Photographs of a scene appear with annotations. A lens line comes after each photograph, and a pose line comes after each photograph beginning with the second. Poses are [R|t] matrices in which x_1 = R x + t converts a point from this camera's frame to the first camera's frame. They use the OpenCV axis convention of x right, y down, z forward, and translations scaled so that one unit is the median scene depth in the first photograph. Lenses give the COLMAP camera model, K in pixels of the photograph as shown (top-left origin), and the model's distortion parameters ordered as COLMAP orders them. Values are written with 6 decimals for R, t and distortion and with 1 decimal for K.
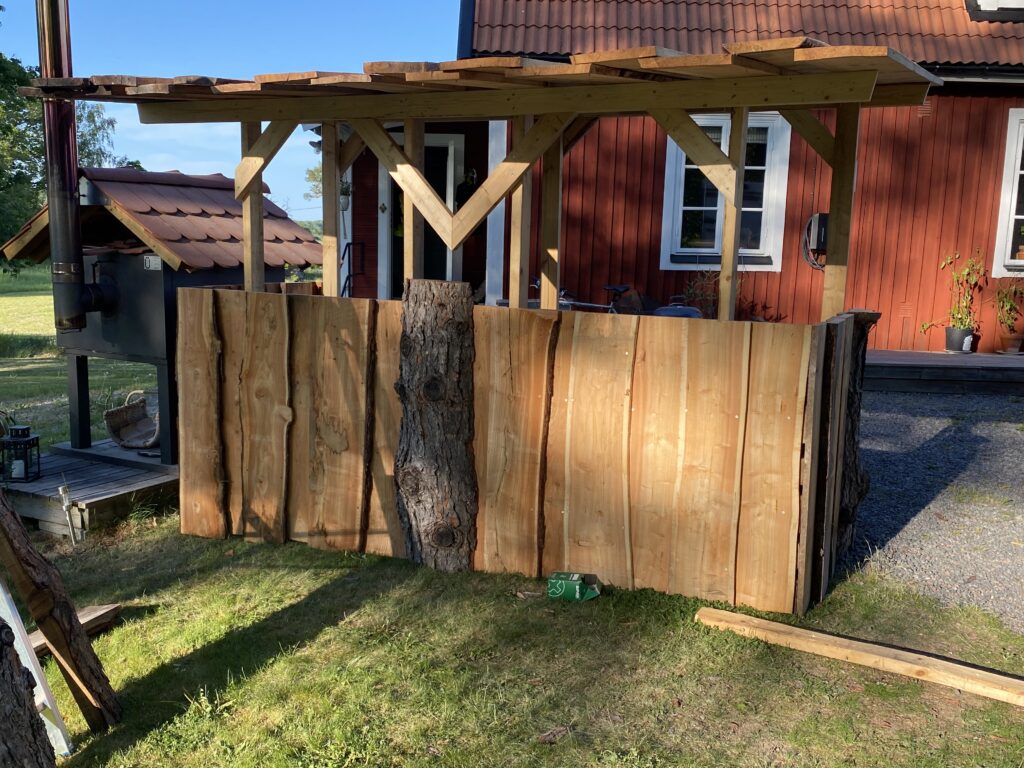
lens RADIAL K [[931.3, 0, 512.0], [0, 931.3, 384.0], [0, 0, 1]] dist [0.129924, -0.206886]
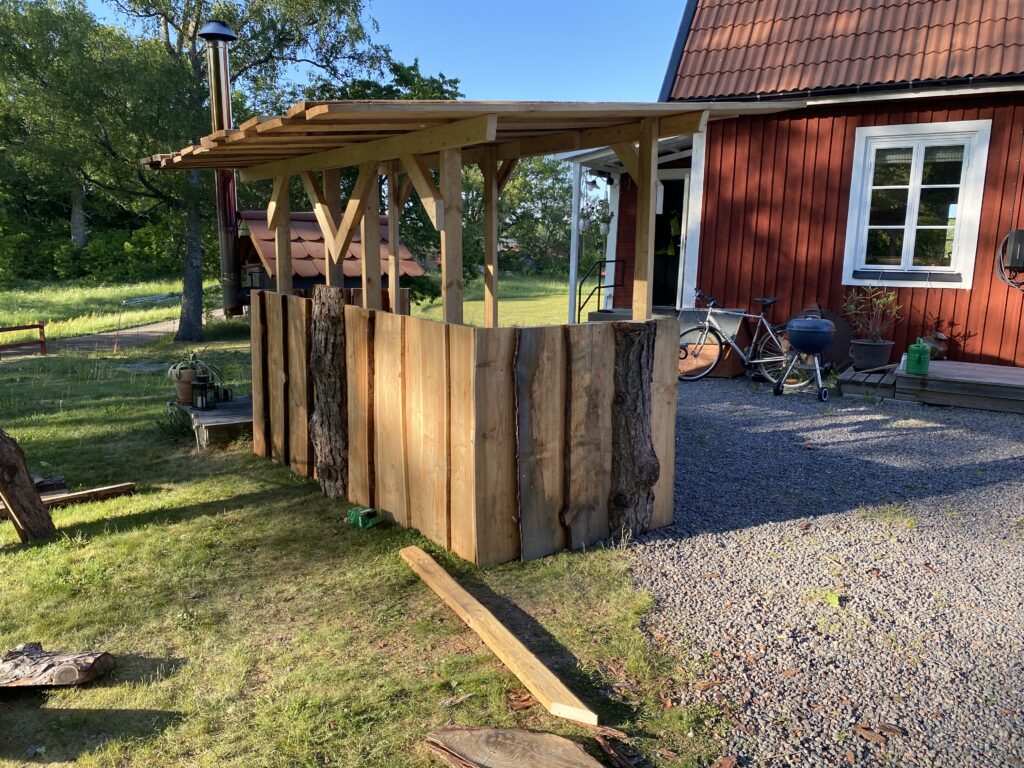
lens RADIAL K [[770.2, 0, 512.0], [0, 770.2, 384.0], [0, 0, 1]] dist [0.036523, -0.003430]
pose [[0.879356, 0.076136, -0.470038, 0.268652], [-0.072117, 0.997042, 0.026581, -0.006305], [0.470671, 0.010523, 0.882246, 0.046617]]
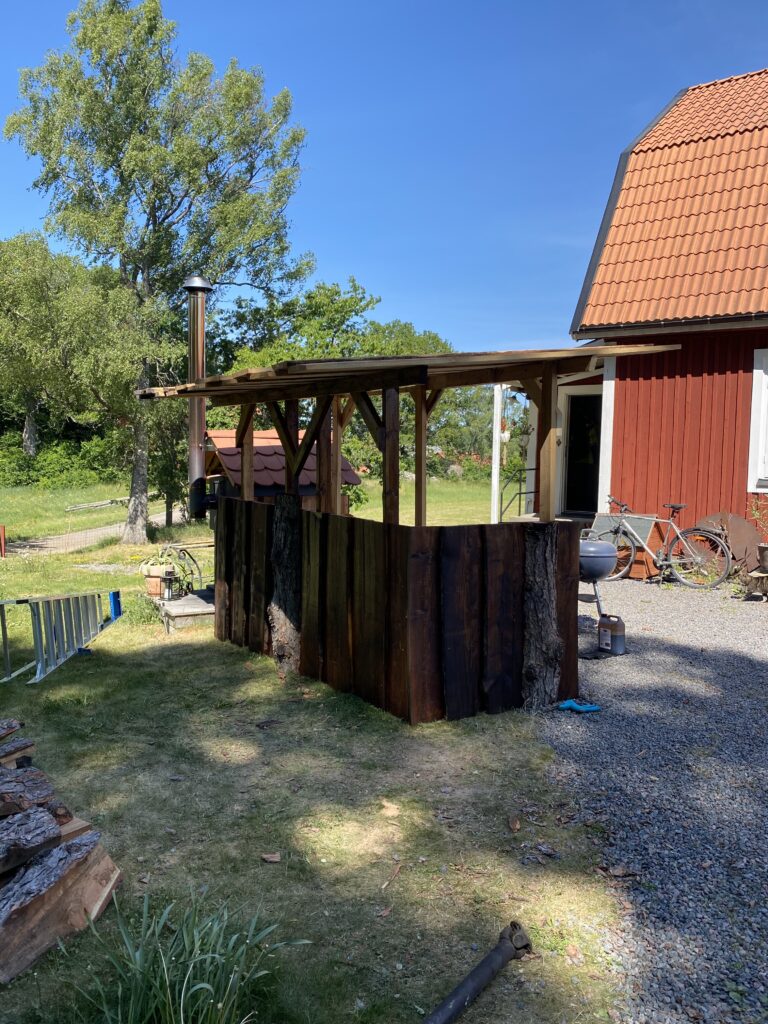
lens RADIAL K [[770.2, 0, 384.0], [0, 770.2, 512.0], [0, 0, 1]] dist [0.036523, -0.003430]
pose [[0.843745, 0.028665, -0.535979, 0.308614], [-0.077046, 0.994700, -0.068089, 0.001076], [0.531186, 0.098745, 0.841481, -0.027174]]
